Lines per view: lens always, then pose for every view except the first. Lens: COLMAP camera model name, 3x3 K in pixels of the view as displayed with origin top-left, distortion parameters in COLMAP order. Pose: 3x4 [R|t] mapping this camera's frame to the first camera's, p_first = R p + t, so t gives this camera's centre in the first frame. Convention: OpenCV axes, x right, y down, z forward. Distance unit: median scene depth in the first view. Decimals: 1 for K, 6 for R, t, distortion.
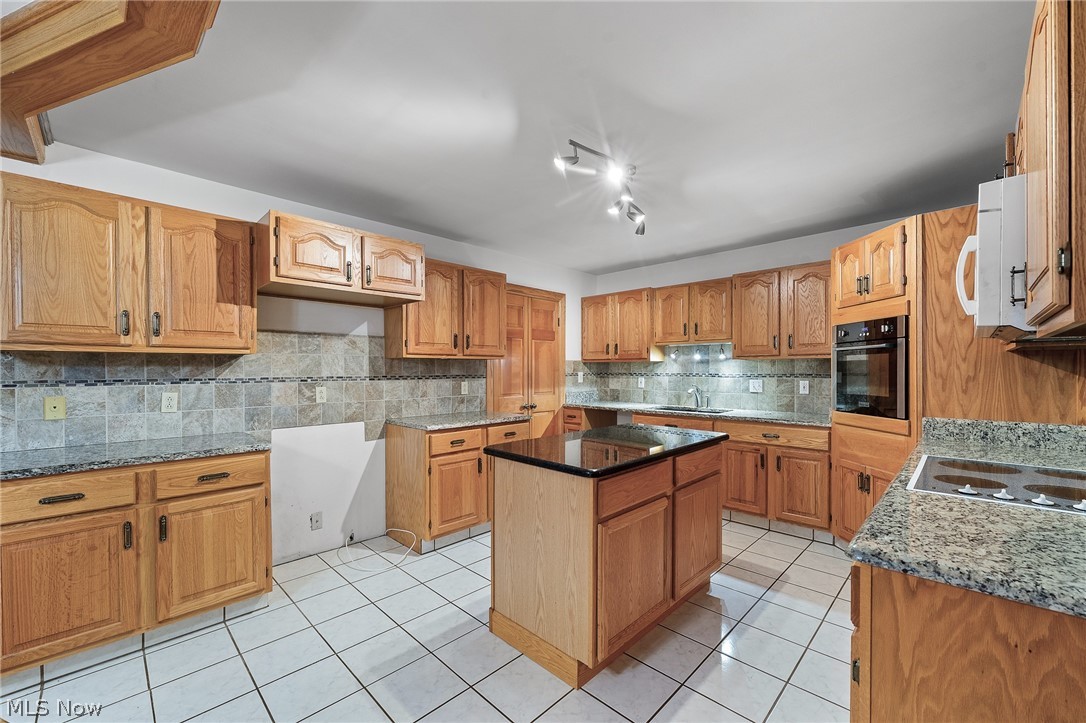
lens RADIAL K [[435.9, 0, 546.4], [0, 435.9, 372.0], [0, 0, 1]] dist [-0.003796, -0.000326]
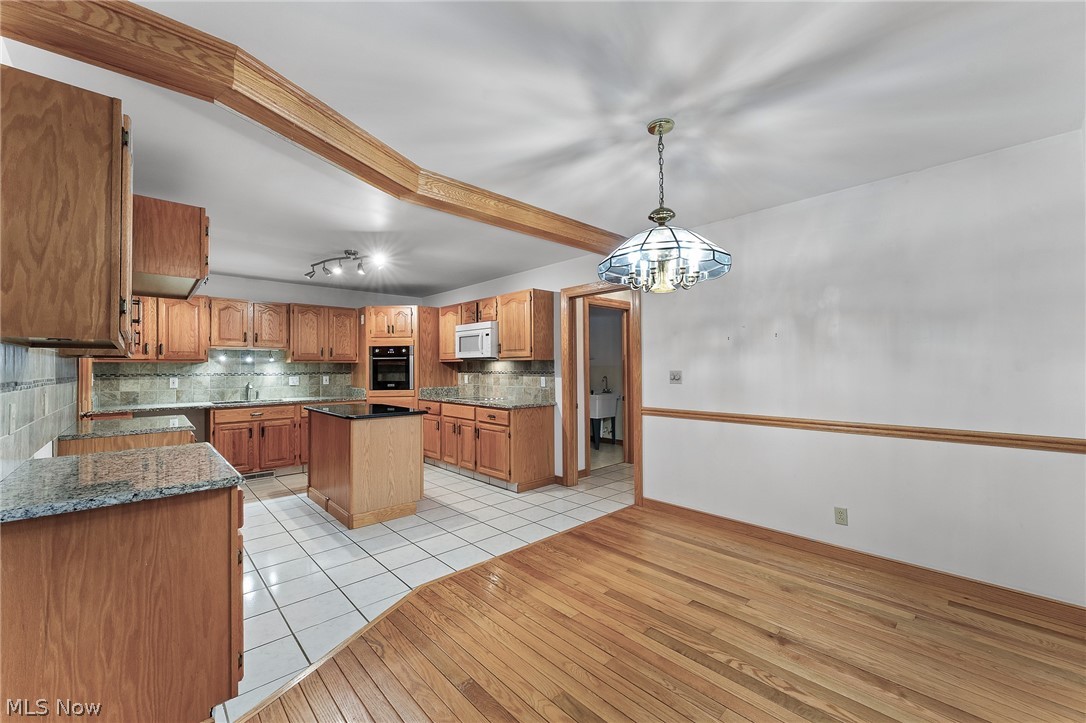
lens RADIAL K [[435.9, 0, 547.3], [0, 435.9, 361.2], [0, 0, 1]] dist [-0.003796, -0.000326]
pose [[0.041386, 0.016847, 0.999001, -0.981765], [0.012743, 0.999768, -0.017387, 0.002813], [-0.999062, 0.013450, 0.041162, 0.108114]]
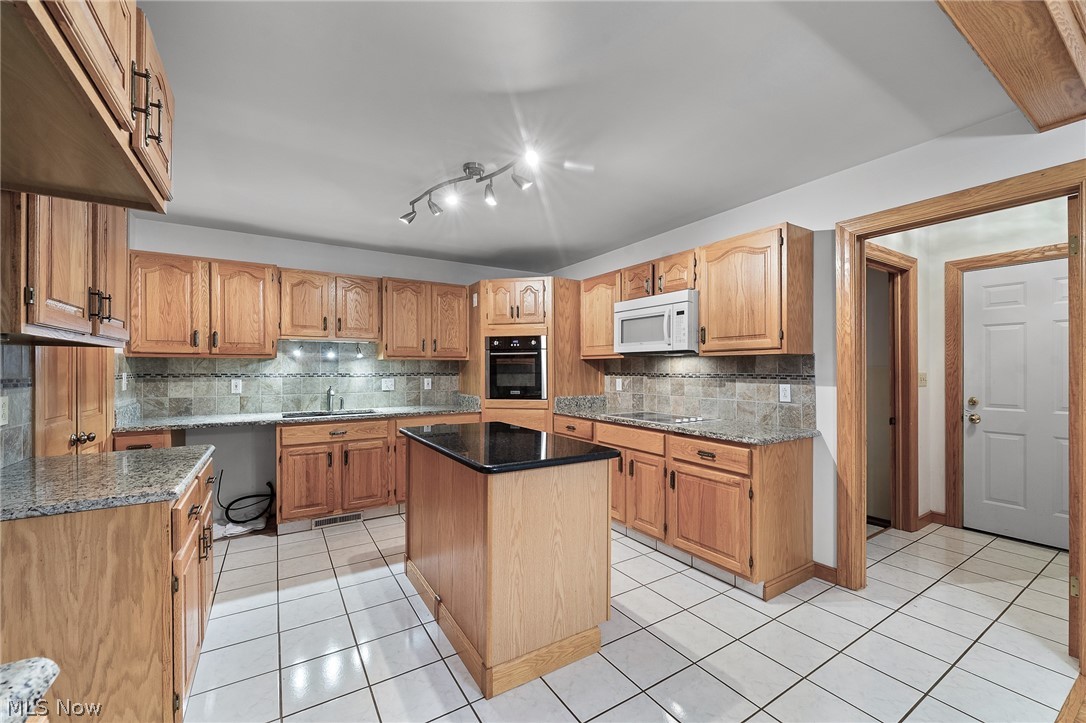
lens RADIAL K [[435.9, 0, 543.6], [0, 435.9, 366.8], [0, 0, 1]] dist [-0.003796, -0.000326]
pose [[0.233024, 0.006371, 0.972450, -0.495634], [0.006586, 0.999945, -0.008129, 0.000262], [-0.972449, 0.008298, 0.232969, 0.404073]]
